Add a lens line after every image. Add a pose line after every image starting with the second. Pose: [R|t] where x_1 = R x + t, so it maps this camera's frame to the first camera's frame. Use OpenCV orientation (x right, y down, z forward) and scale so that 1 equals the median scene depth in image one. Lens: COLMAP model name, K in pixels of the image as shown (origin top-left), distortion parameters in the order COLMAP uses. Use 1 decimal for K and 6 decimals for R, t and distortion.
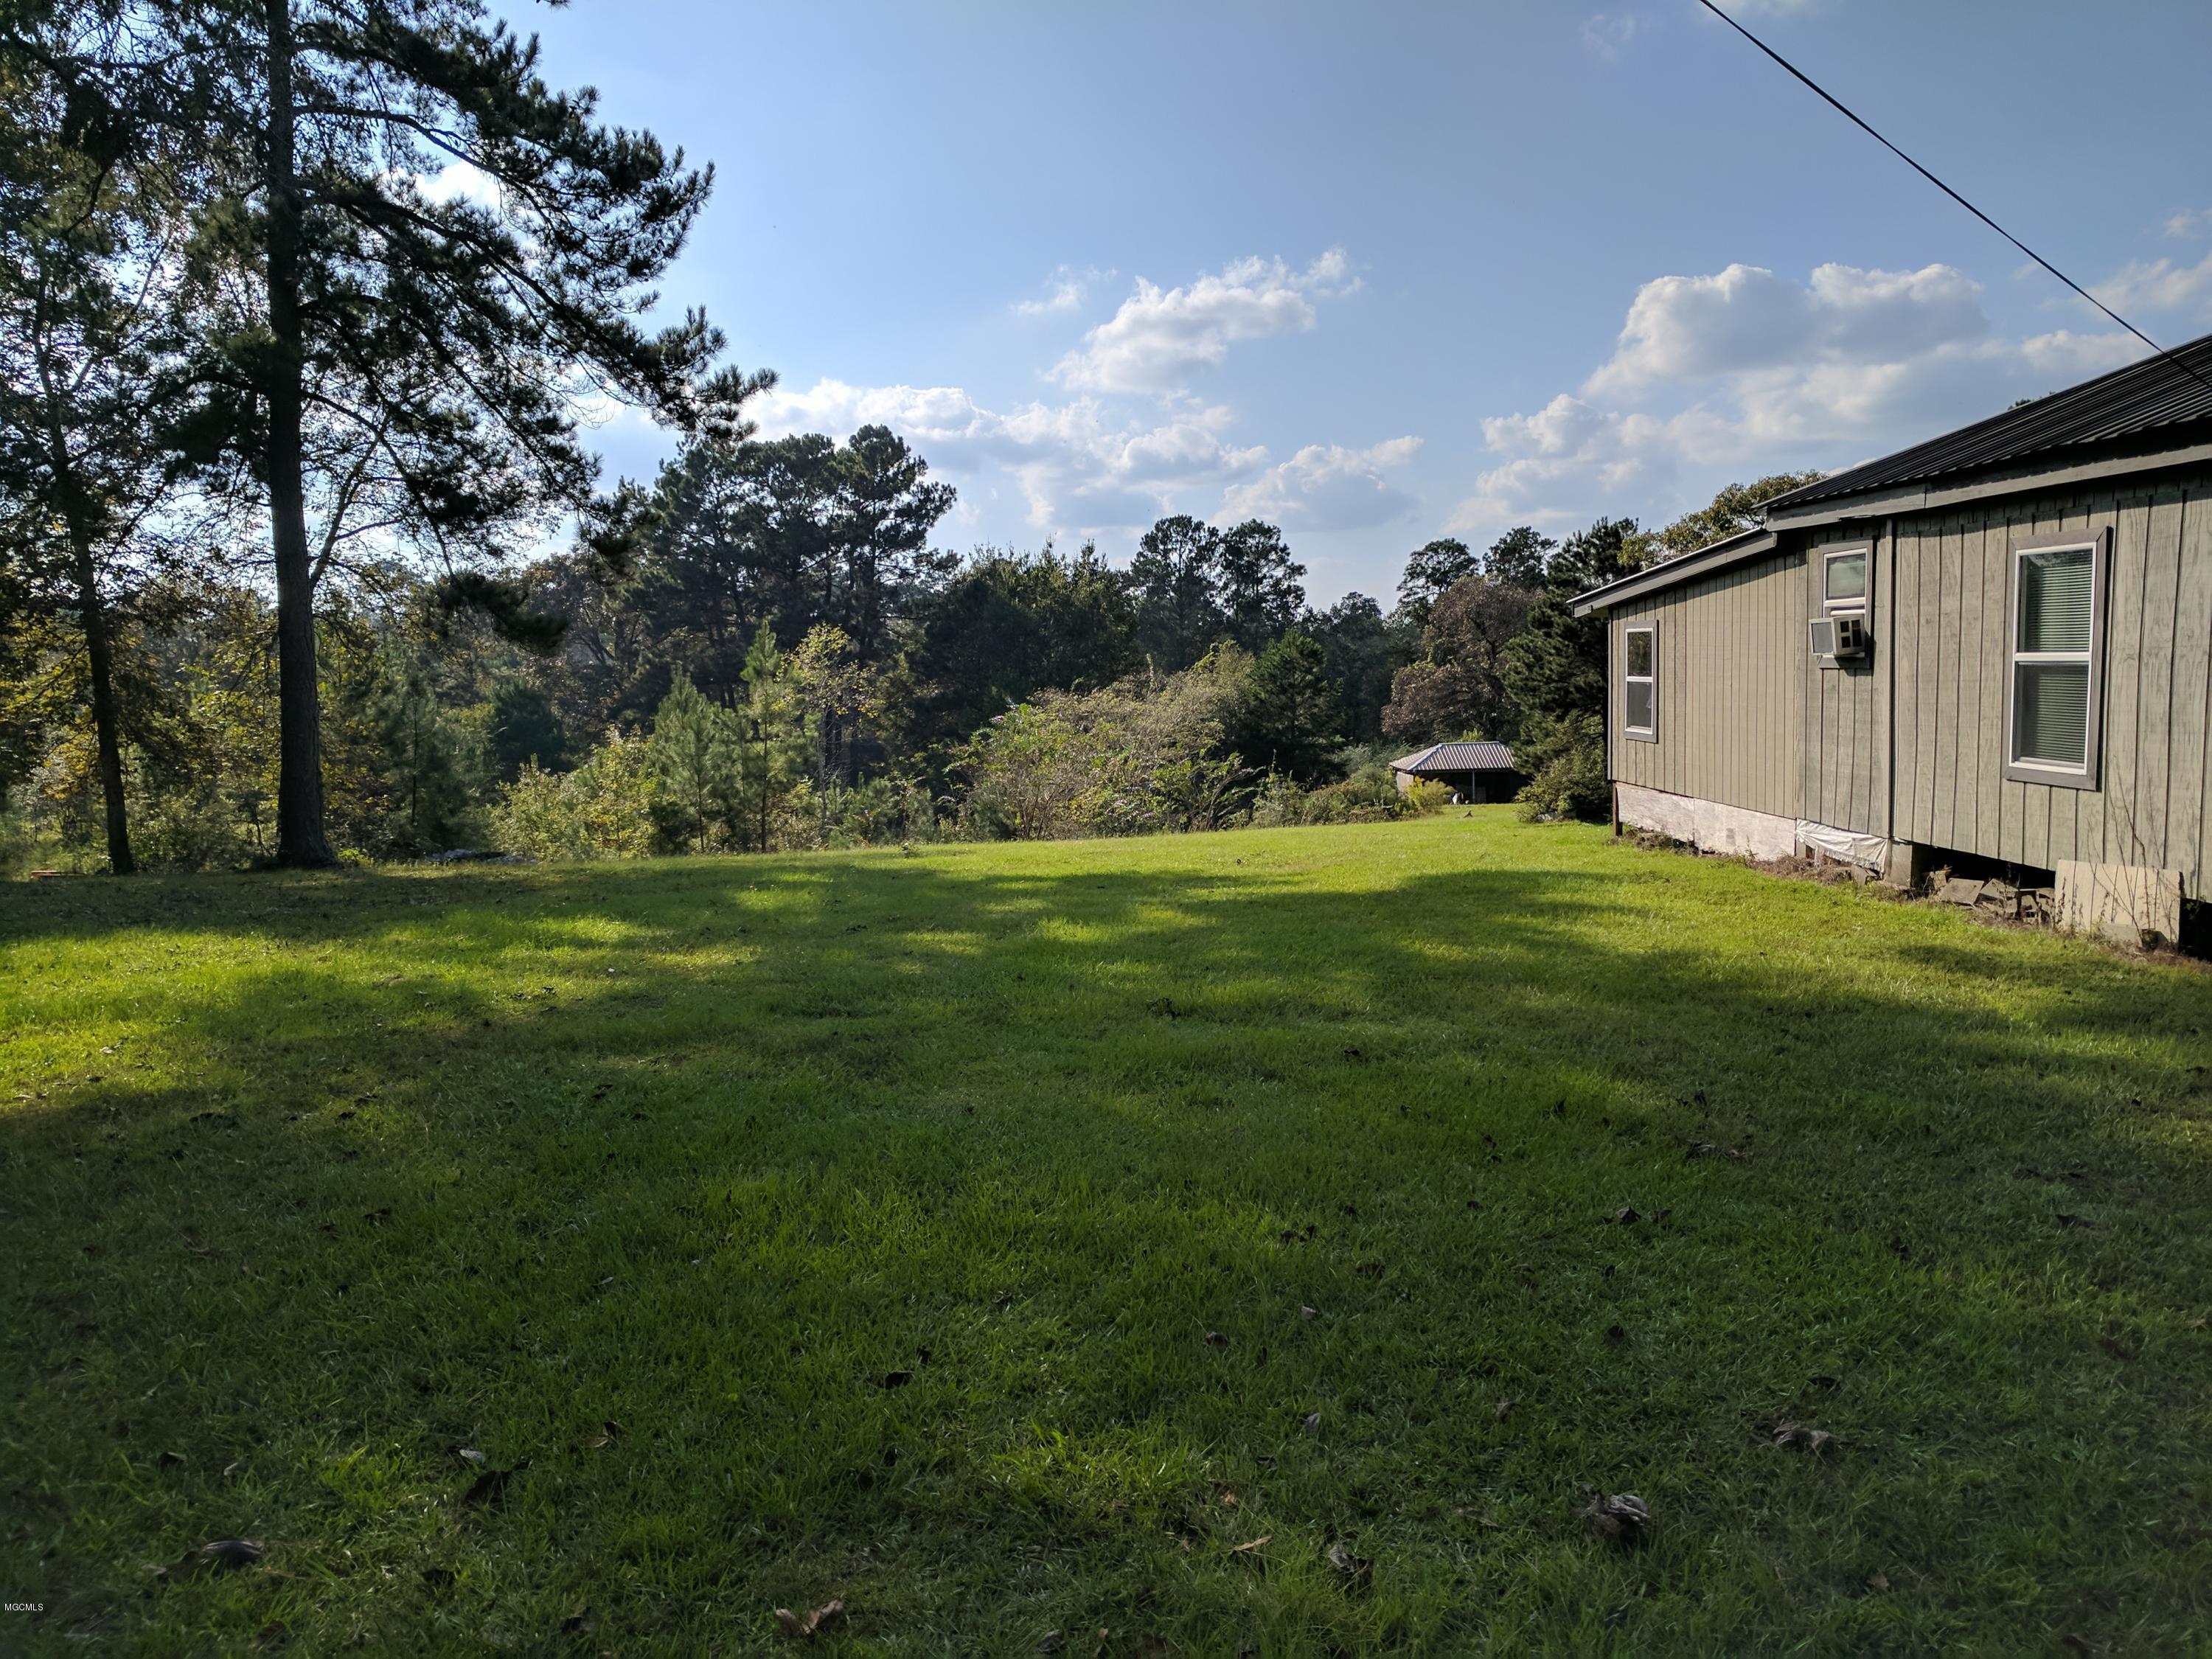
lens RADIAL K [[1679.9, 0, 1106.0], [0, 1679.9, 829.5], [0, 0, 1]] dist [0.007732, 0.005304]
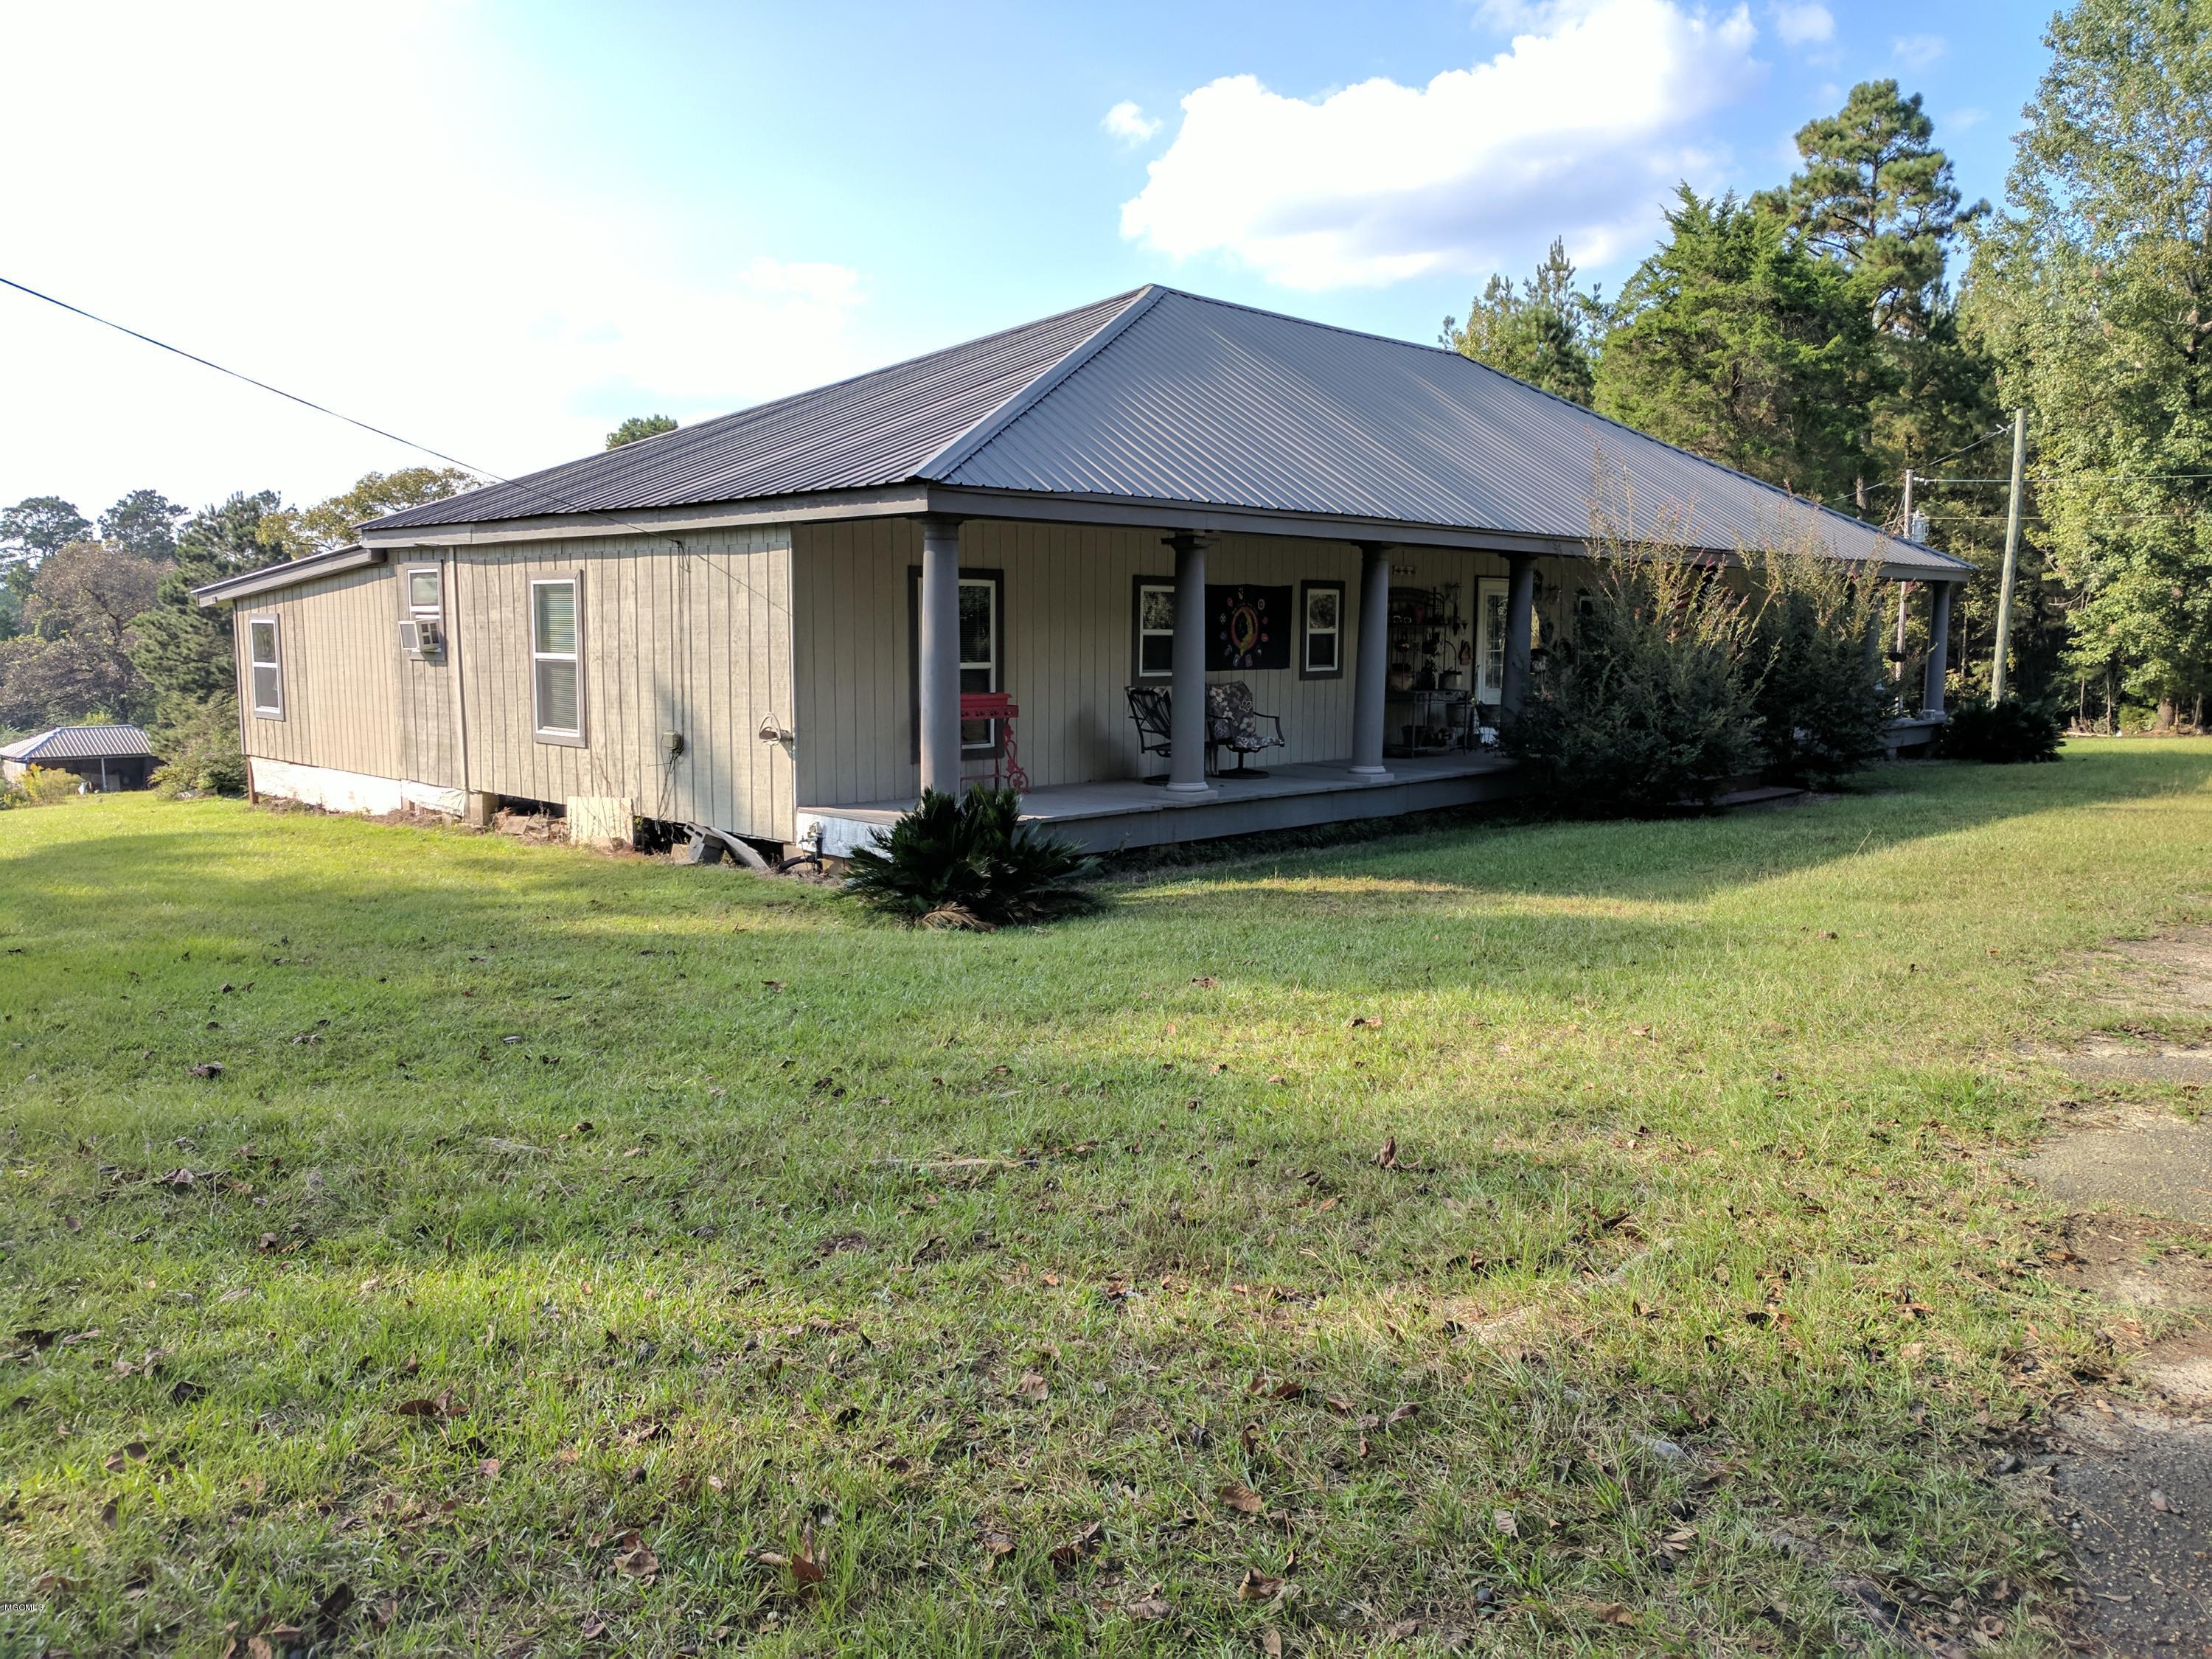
lens RADIAL K [[1679.9, 0, 1106.0], [0, 1679.9, 829.5], [0, 0, 1]] dist [0.007732, 0.005304]
pose [[0.729922, -0.054239, 0.681375, -0.033418], [0.046836, 0.998473, 0.029308, 0.010136], [-0.681924, 0.010520, 0.731348, -0.147848]]
